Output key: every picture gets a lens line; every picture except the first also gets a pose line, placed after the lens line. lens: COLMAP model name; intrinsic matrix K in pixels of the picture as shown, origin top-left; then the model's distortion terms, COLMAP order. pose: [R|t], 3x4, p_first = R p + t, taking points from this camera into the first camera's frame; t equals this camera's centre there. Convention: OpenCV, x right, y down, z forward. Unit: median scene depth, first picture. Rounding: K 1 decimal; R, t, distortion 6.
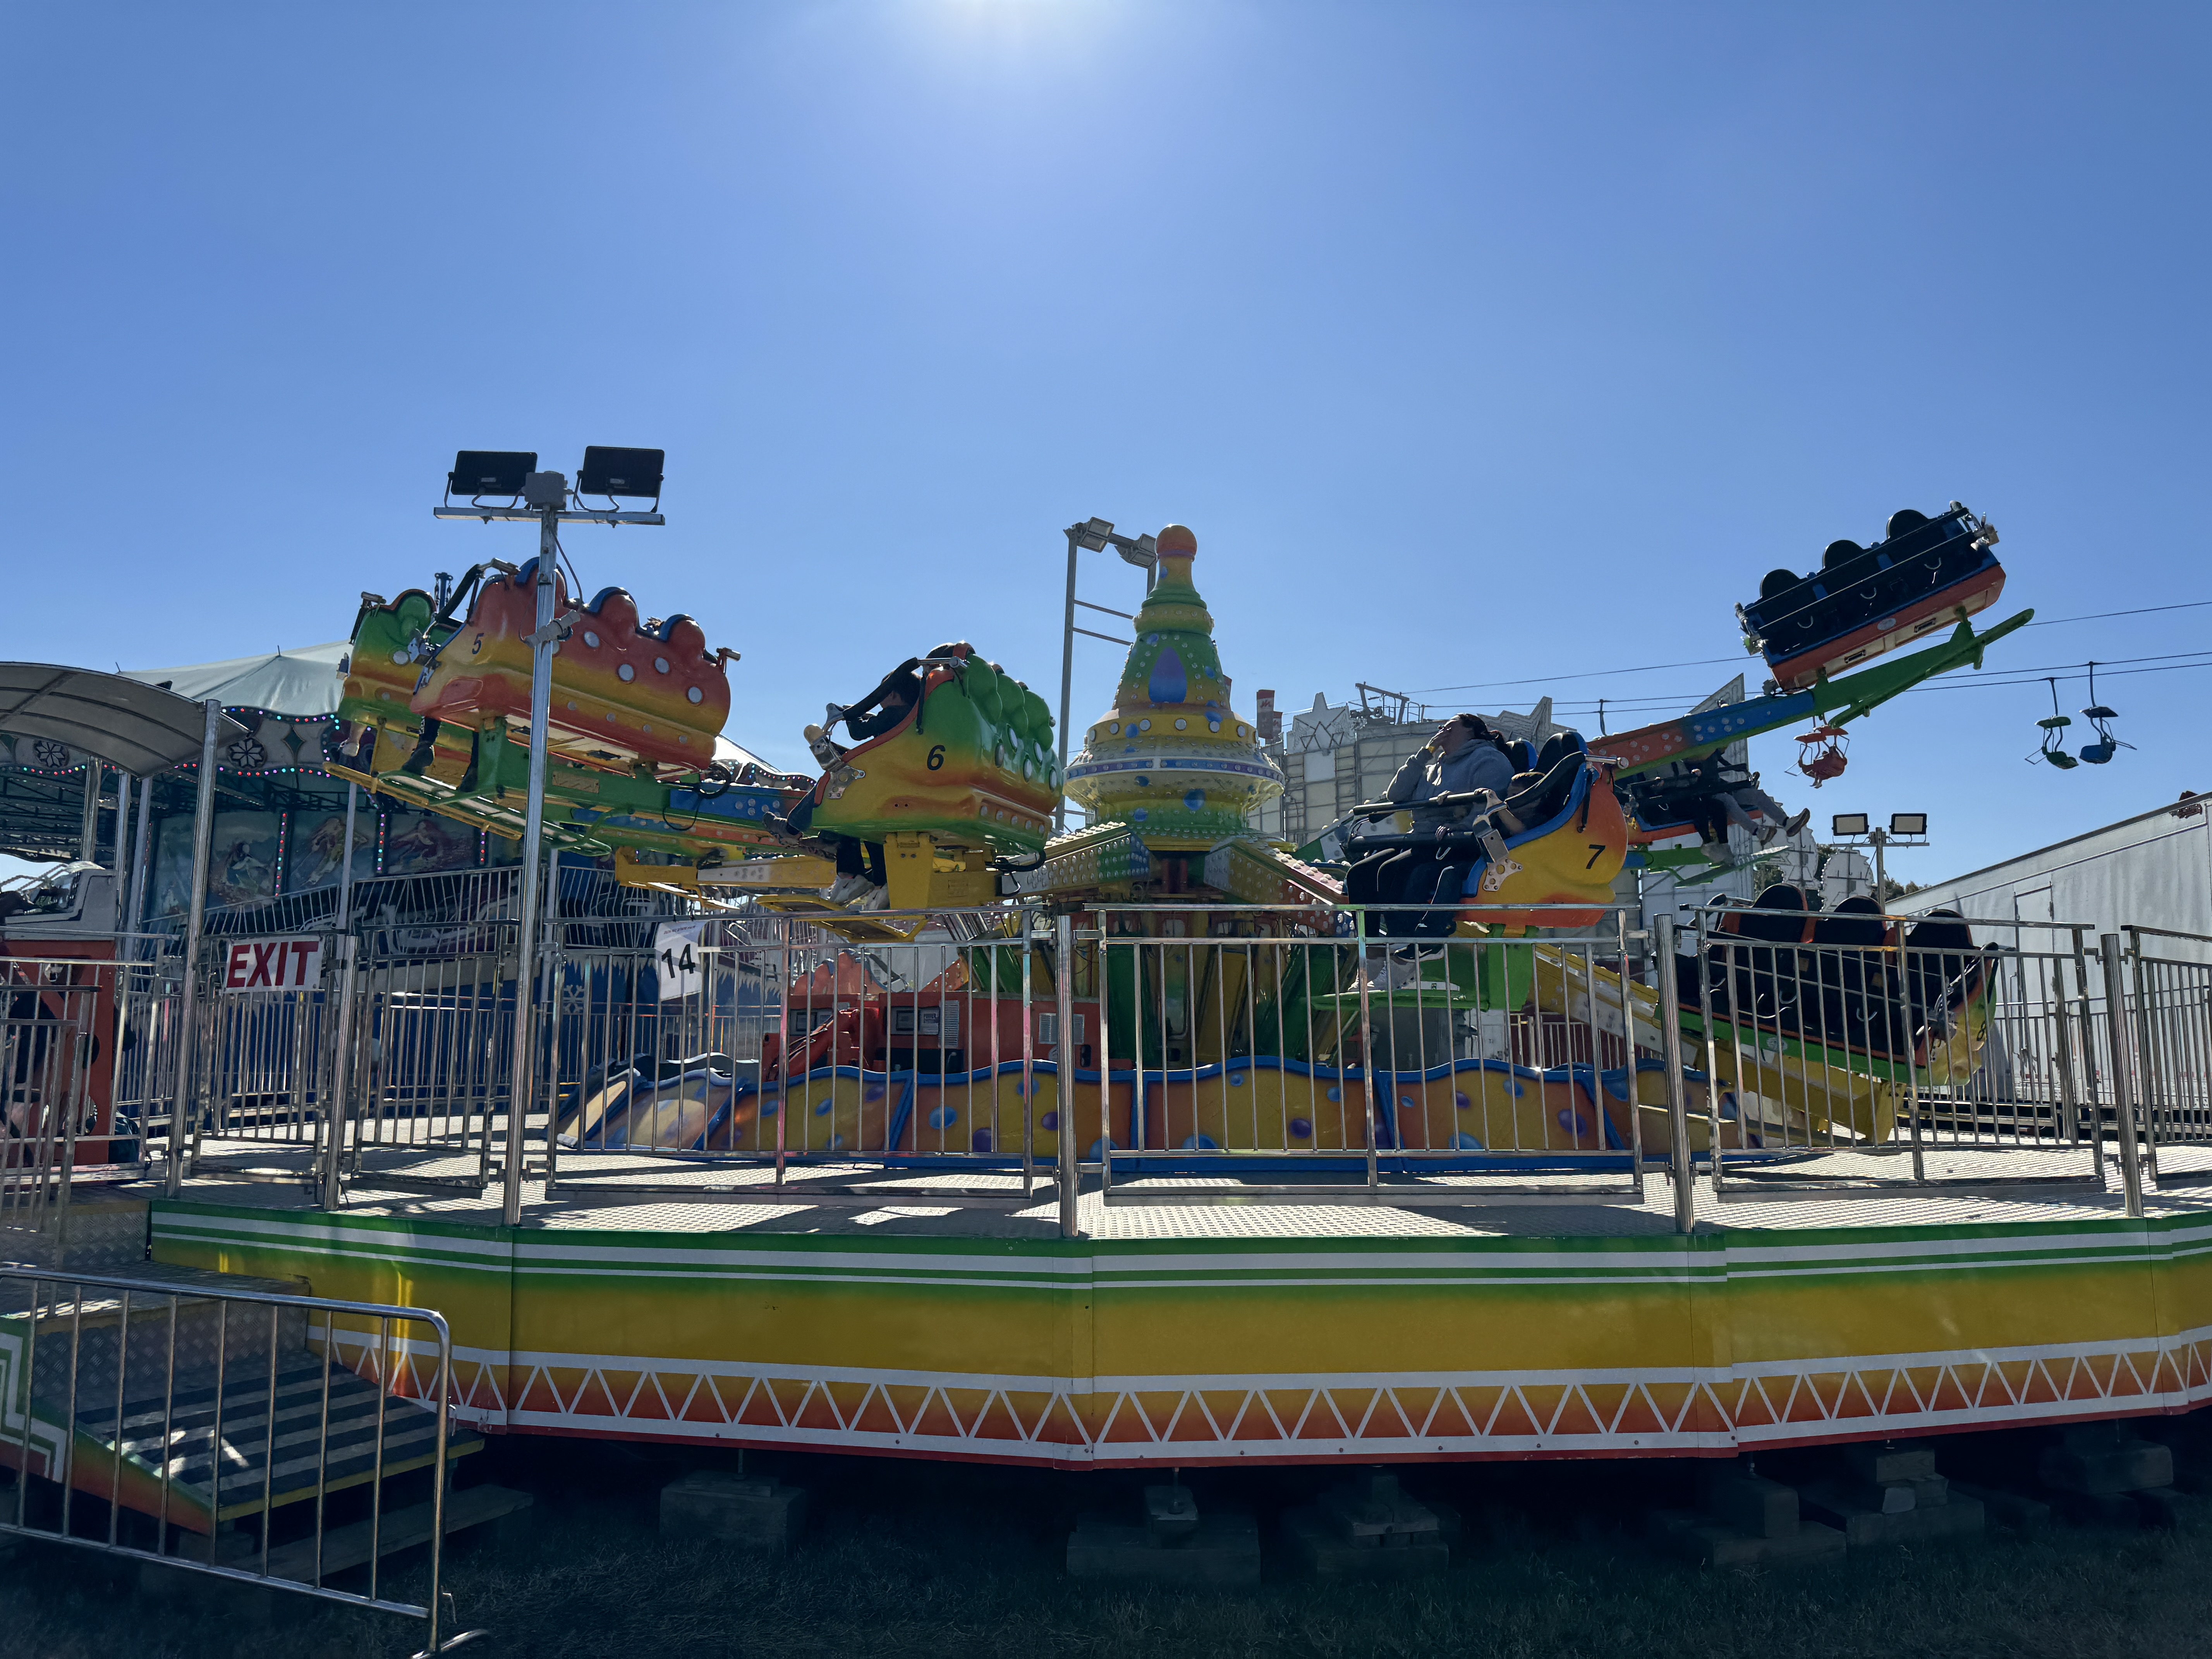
lens RADIAL K [[1851.4, 0, 1106.0], [0, 1851.4, 829.5], [0, 0, 1]] dist [0.007915, 0.004422]
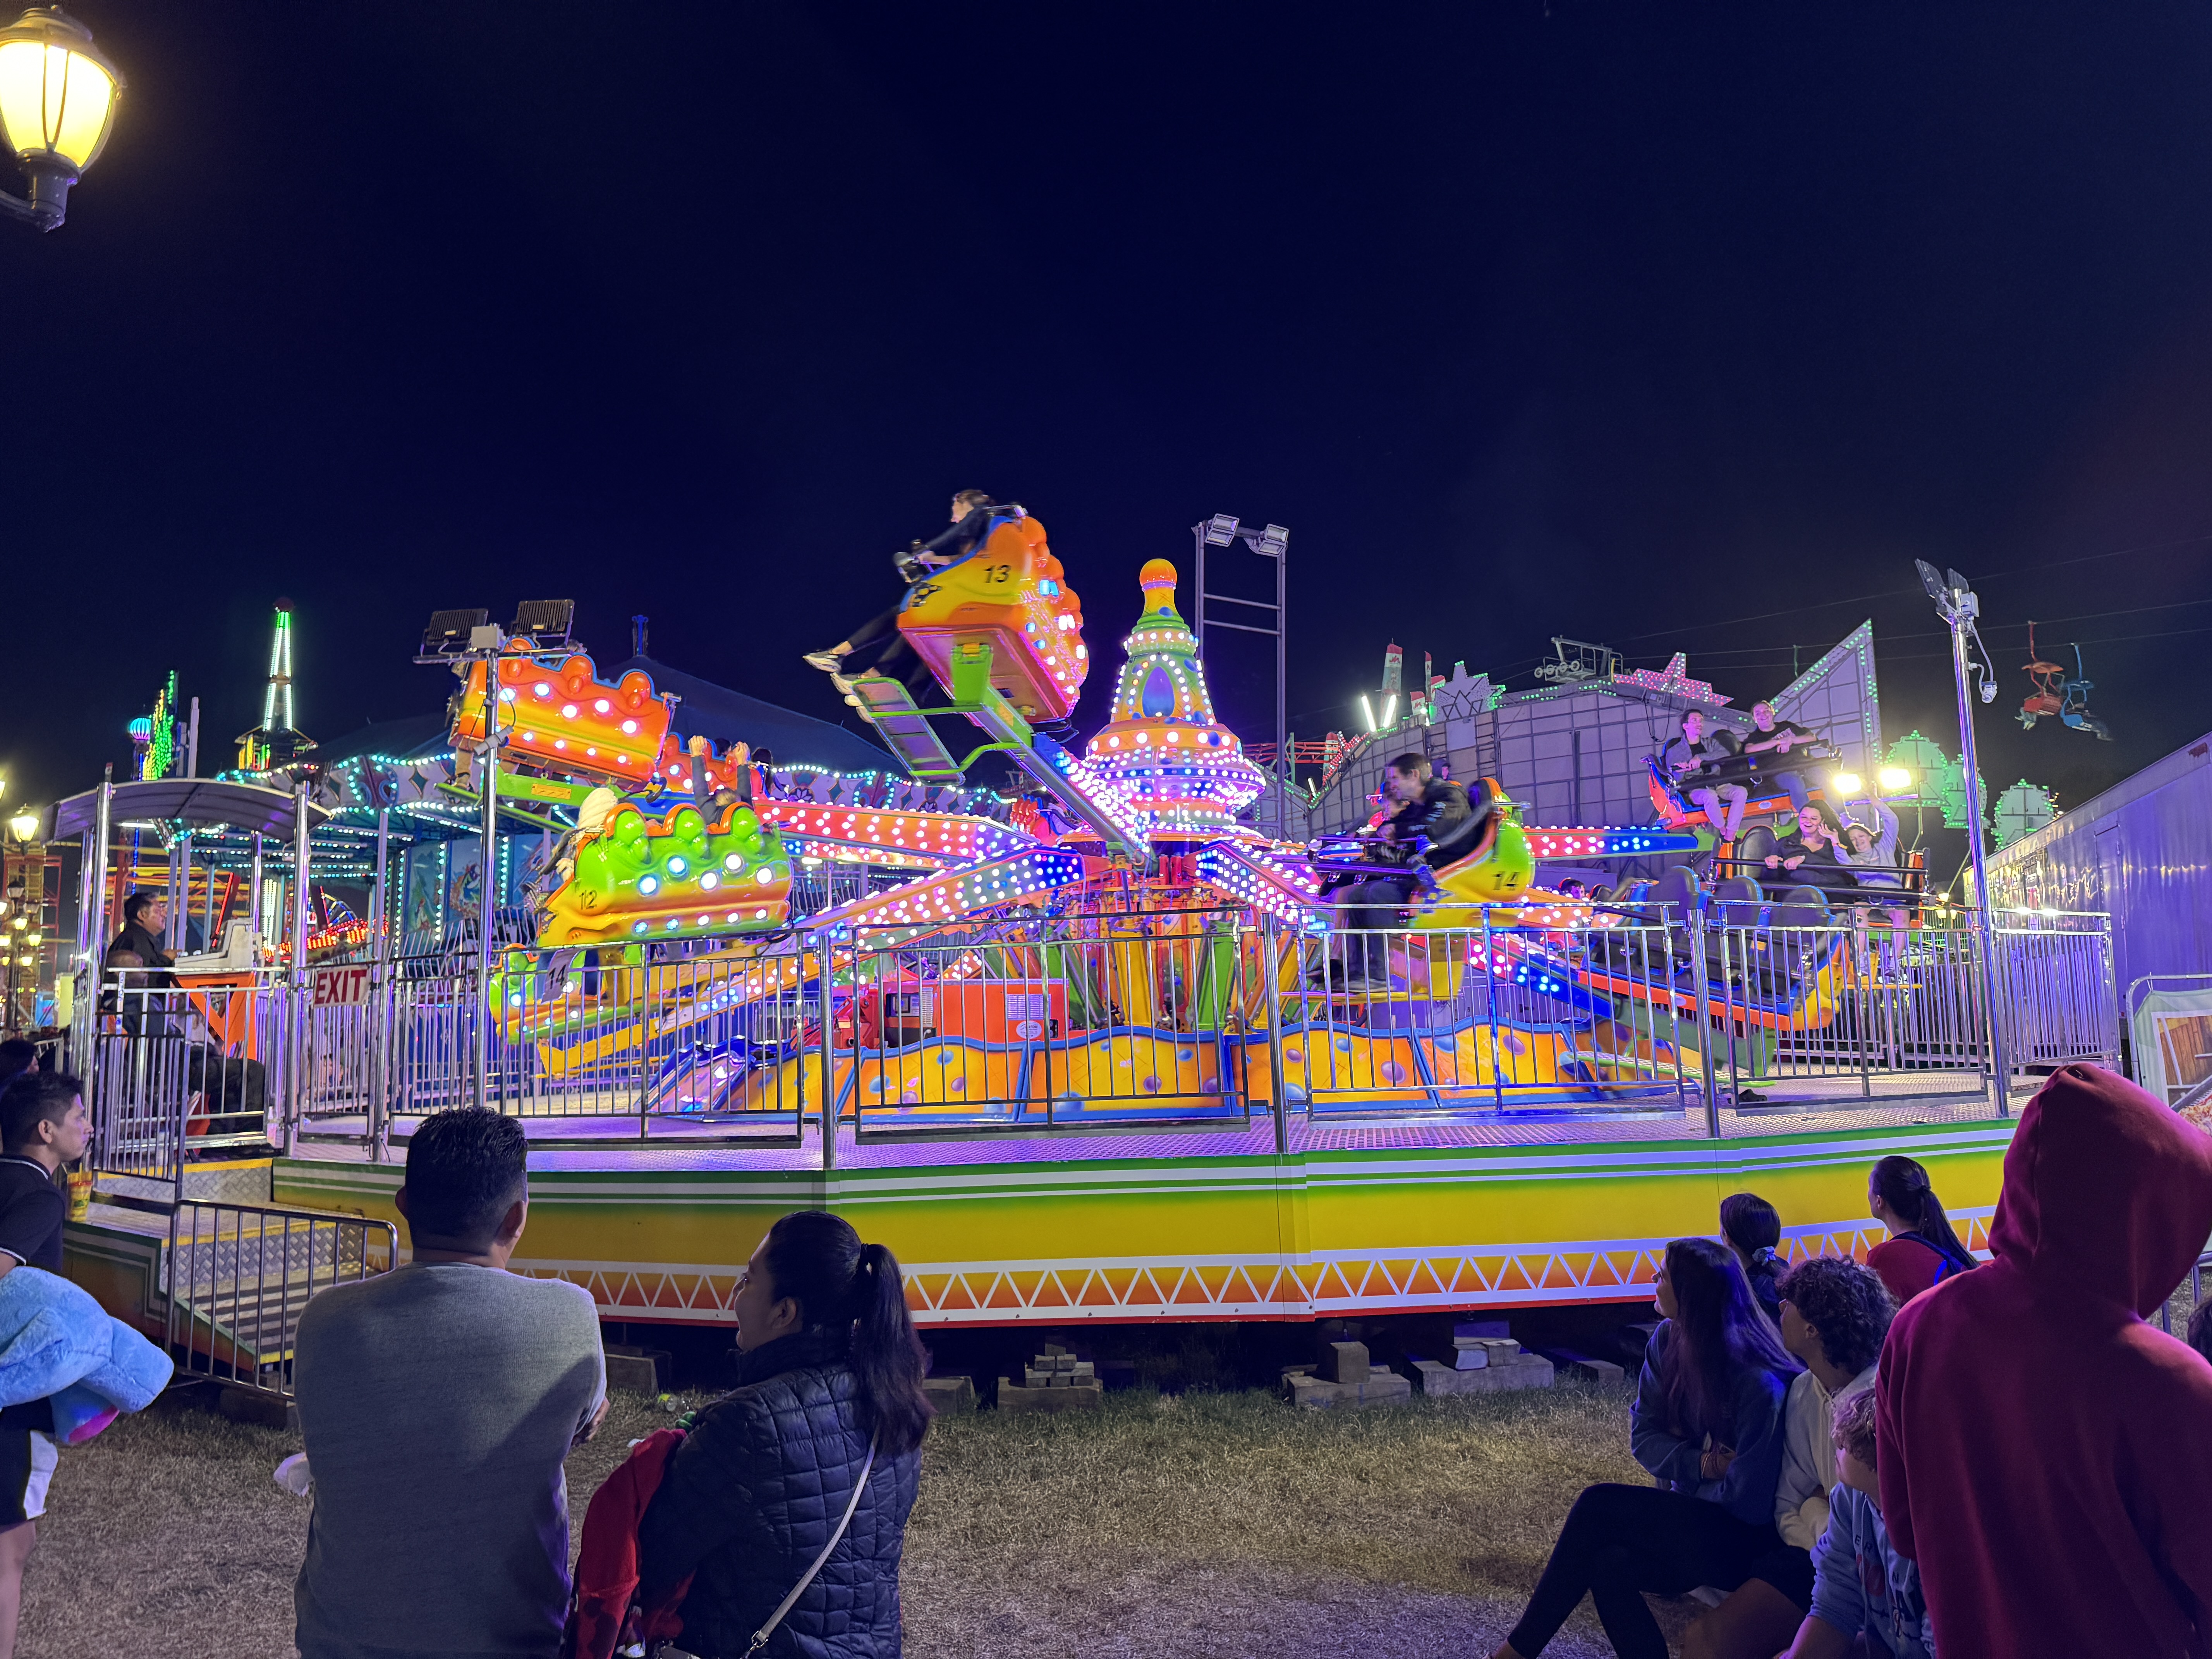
lens RADIAL K [[1851.4, 0, 1106.0], [0, 1851.4, 829.5], [0, 0, 1]] dist [0.007915, 0.004422]
pose [[0.985200, -0.051742, -0.163411, 0.344035], [0.055212, 0.998334, 0.016759, -0.035826], [0.162272, -0.025533, 0.986416, -0.268014]]
